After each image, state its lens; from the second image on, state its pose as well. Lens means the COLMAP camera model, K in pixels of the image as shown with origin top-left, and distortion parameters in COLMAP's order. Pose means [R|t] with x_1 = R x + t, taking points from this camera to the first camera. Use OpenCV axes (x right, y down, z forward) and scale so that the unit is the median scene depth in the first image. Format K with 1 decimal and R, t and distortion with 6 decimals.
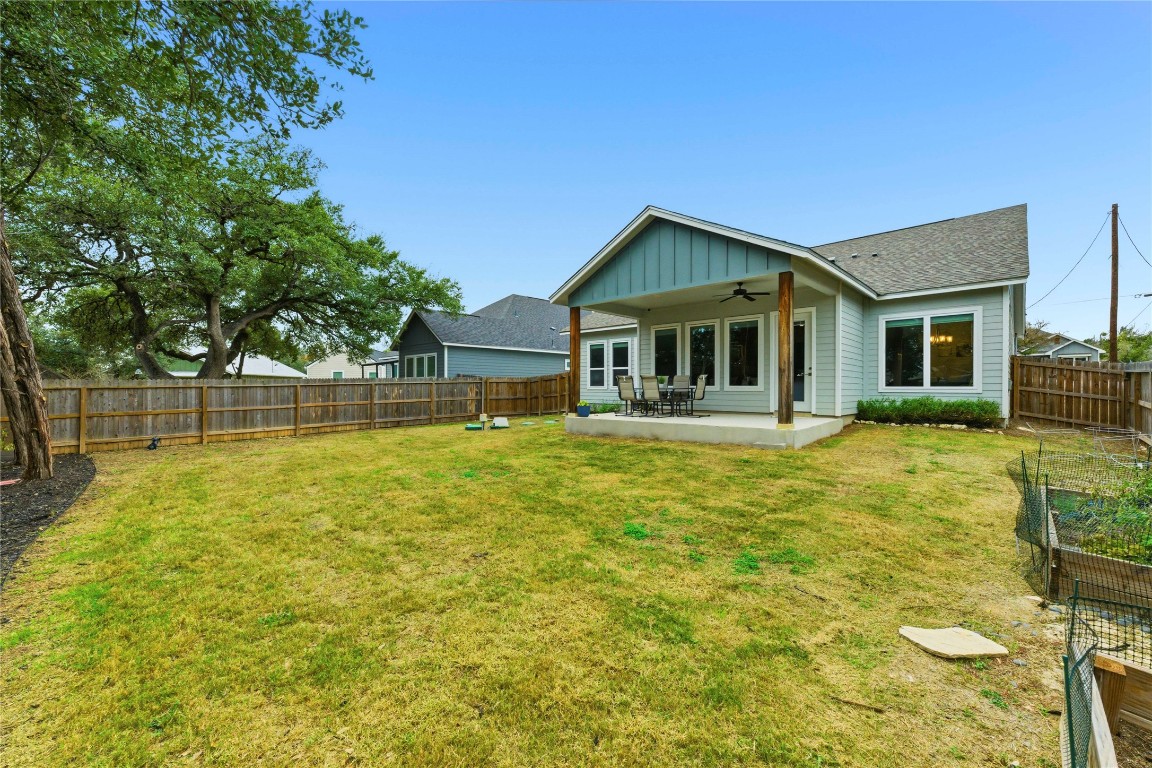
lens RADIAL K [[462.3, 0, 573.6], [0, 462.3, 390.5], [0, 0, 1]] dist [0.003075, 0.001878]
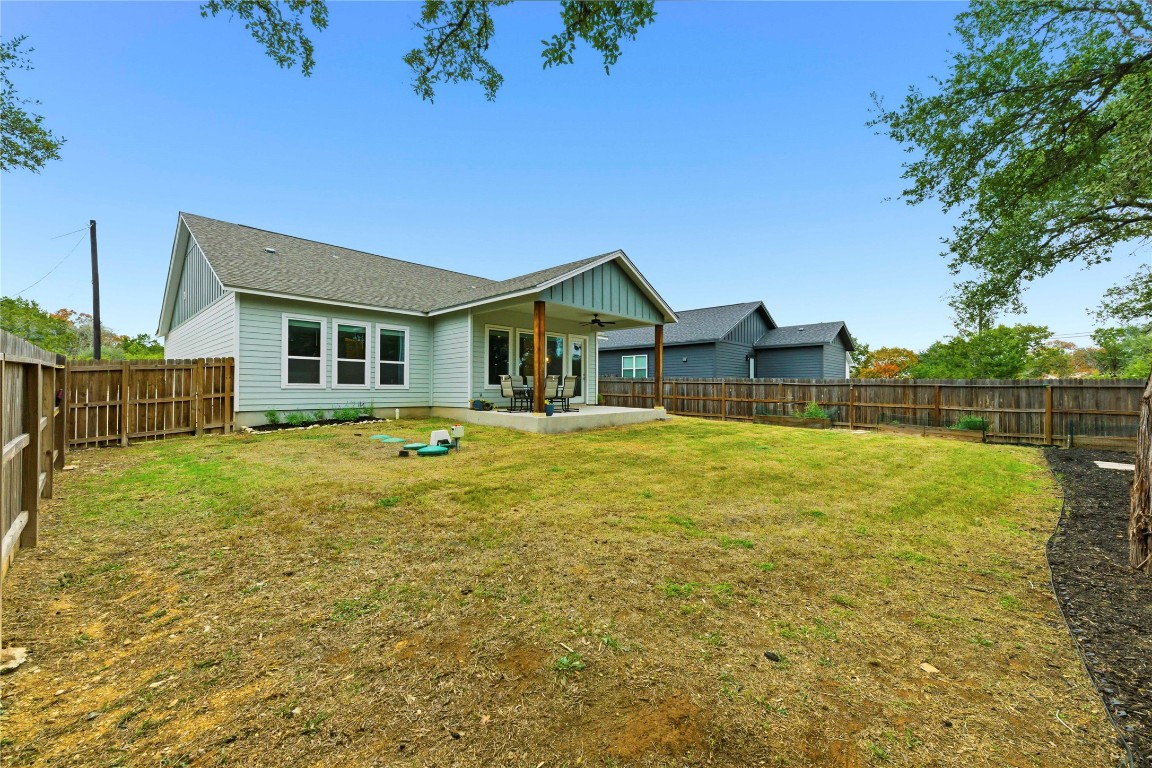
lens RADIAL K [[462.3, 0, 579.6], [0, 462.3, 381.5], [0, 0, 1]] dist [0.003075, 0.001878]
pose [[-0.014177, 0.011950, 0.999828, -0.848366], [0.003591, 0.999923, -0.011900, -0.003958], [-0.999893, 0.003421, -0.014219, 0.829468]]
